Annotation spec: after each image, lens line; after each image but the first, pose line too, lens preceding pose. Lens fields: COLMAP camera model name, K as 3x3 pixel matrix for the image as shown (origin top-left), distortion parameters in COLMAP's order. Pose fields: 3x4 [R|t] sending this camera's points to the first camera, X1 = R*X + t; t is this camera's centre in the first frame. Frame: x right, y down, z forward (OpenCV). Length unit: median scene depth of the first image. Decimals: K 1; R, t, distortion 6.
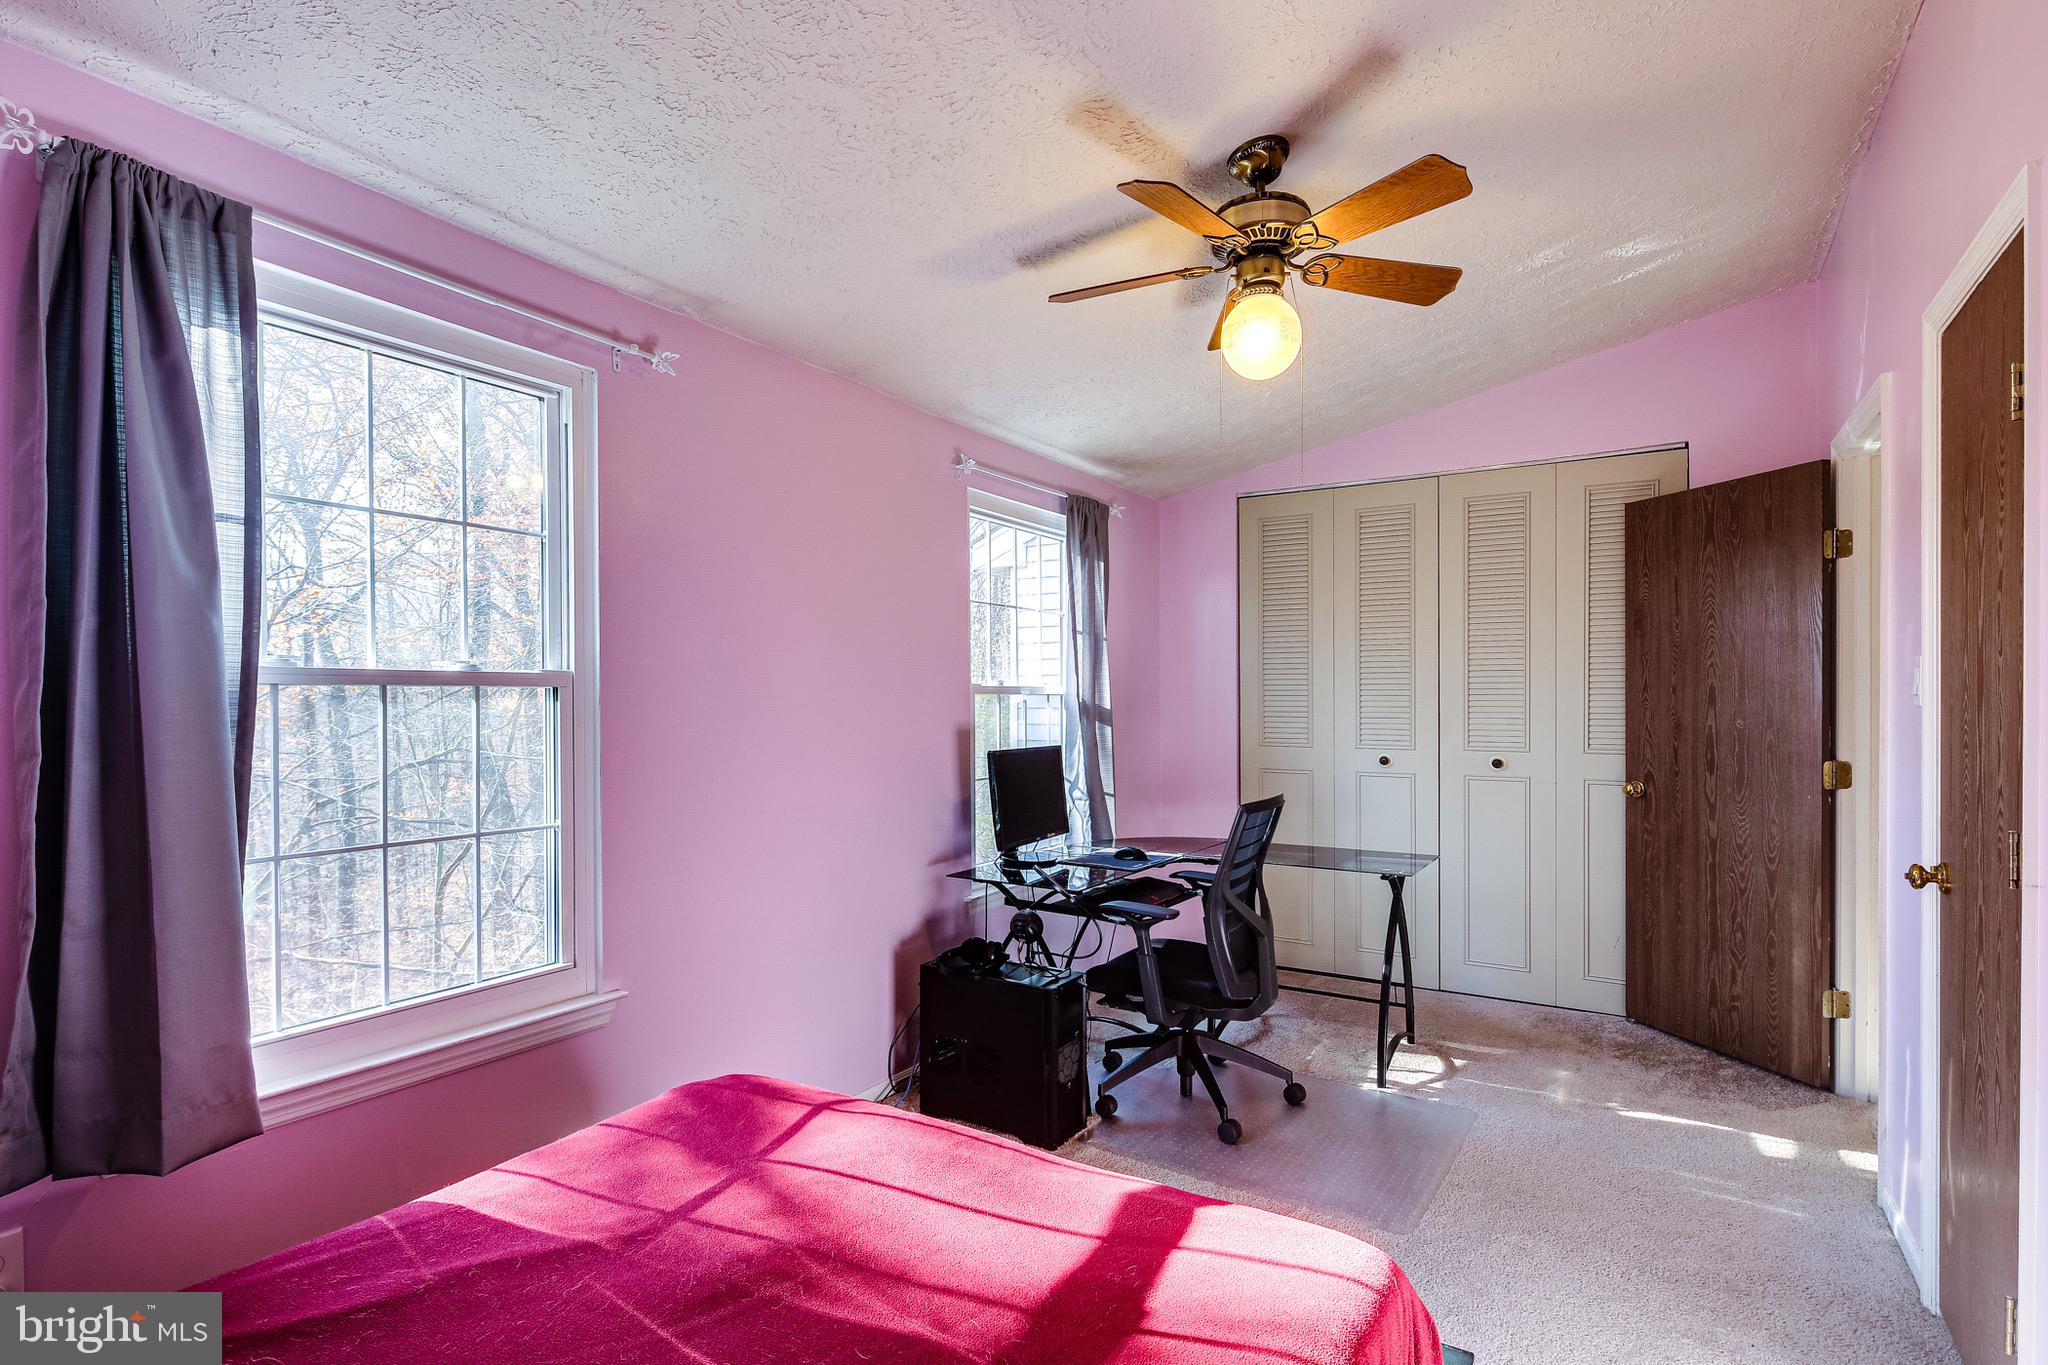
lens RADIAL K [[1003.8, 0, 1023.8], [0, 1003.8, 698.8], [0, 0, 1]] dist [0.003967, -0.000838]
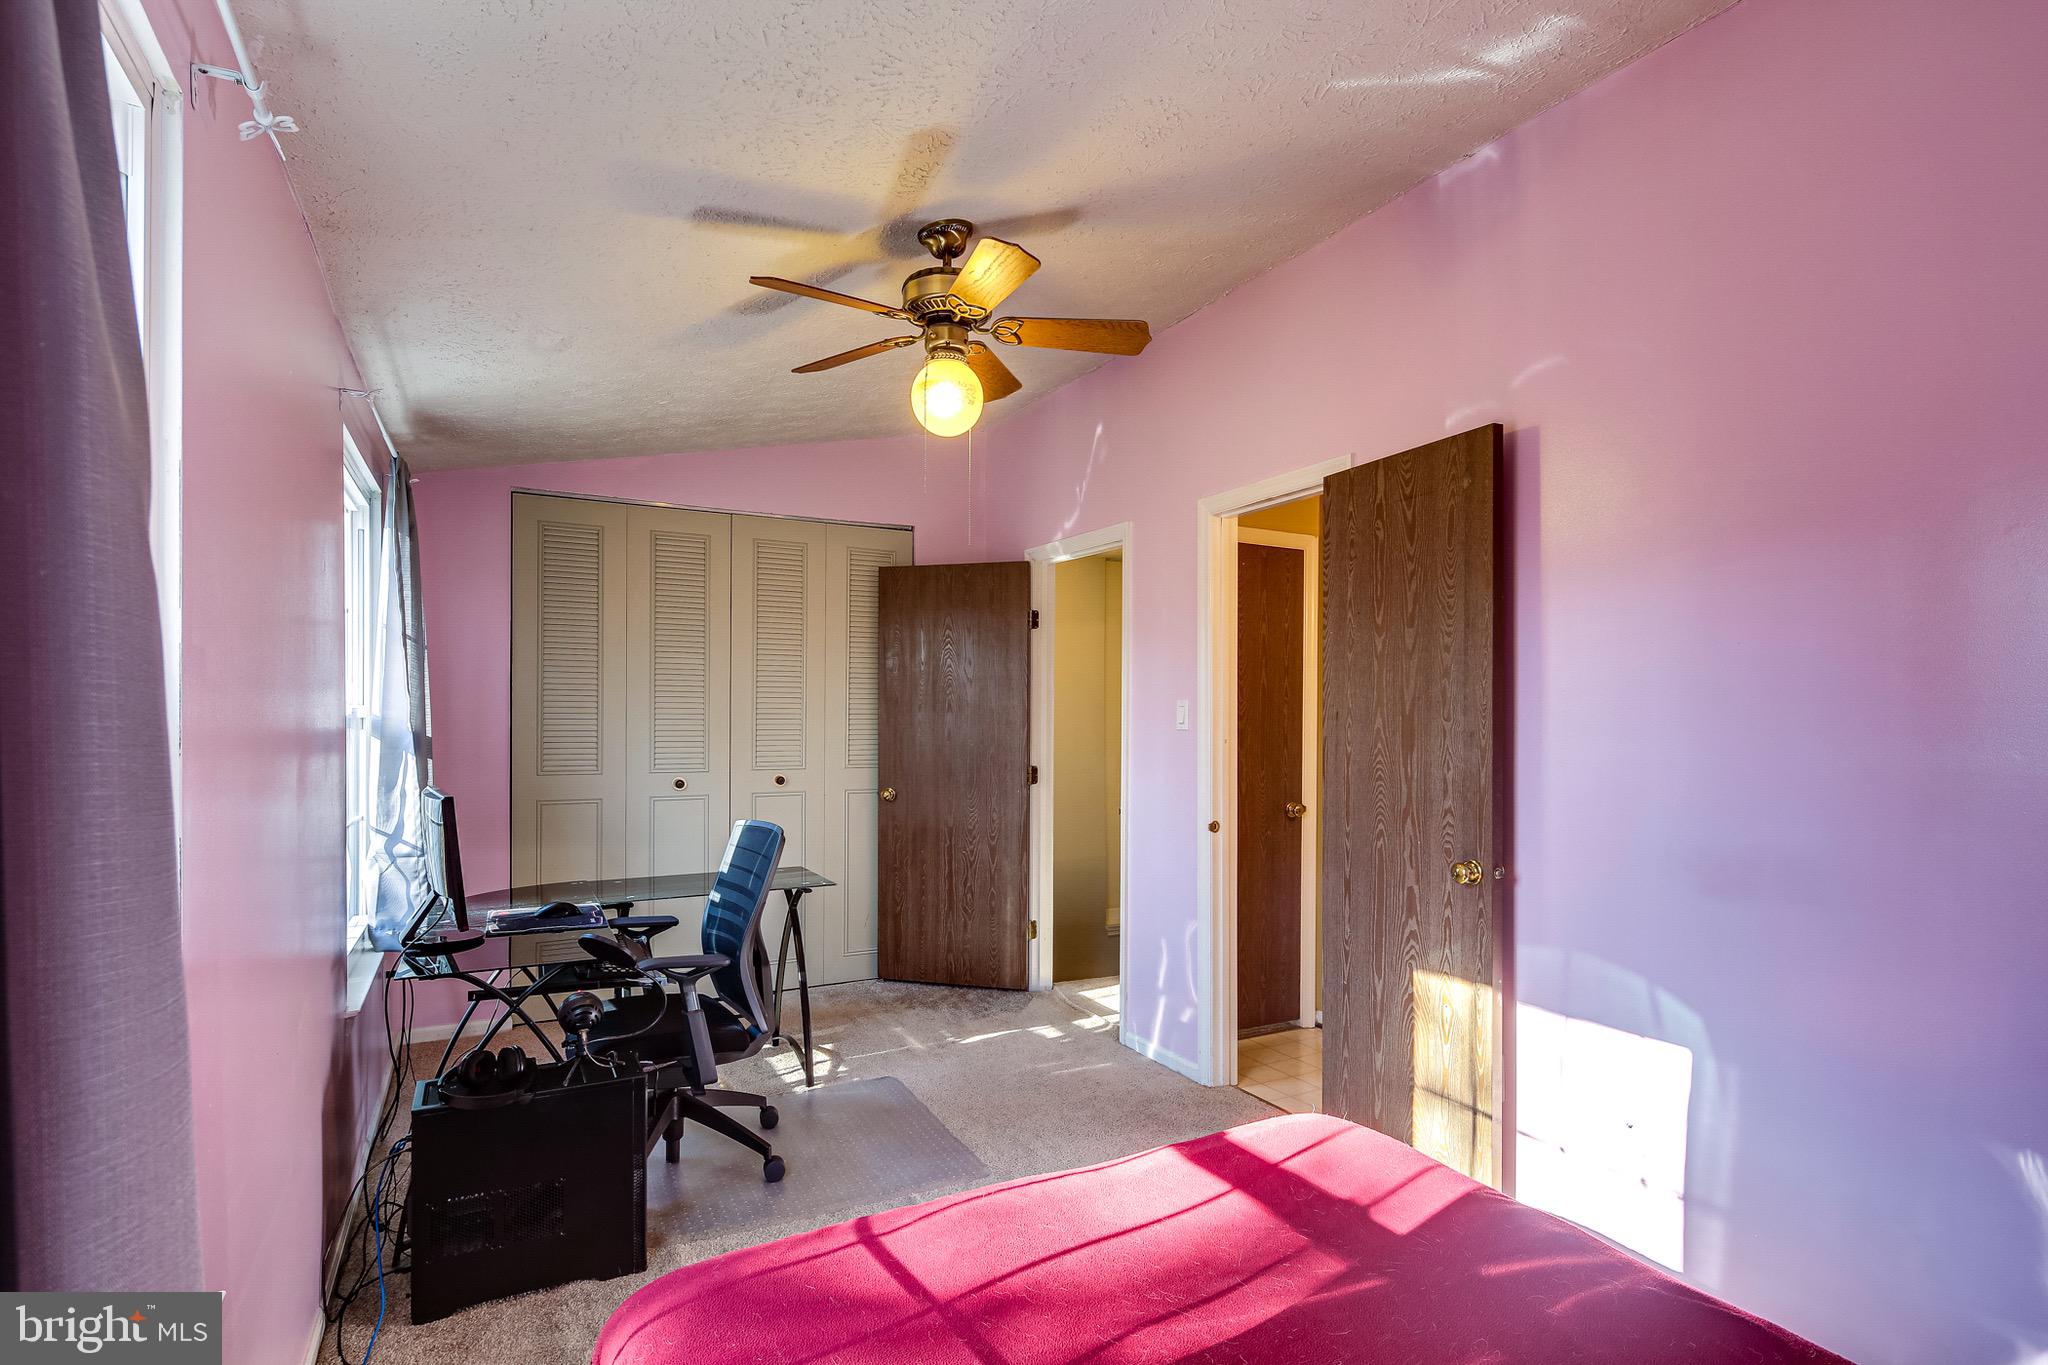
lens RADIAL K [[1003.8, 0, 1021.4], [0, 1003.8, 703.7], [0, 0, 1]] dist [0.003967, -0.000838]
pose [[0.497074, 0.014247, 0.867591, -0.440033], [-0.004489, 0.999894, -0.013847, -0.008098], [-0.867697, 0.002989, 0.497085, 0.251624]]
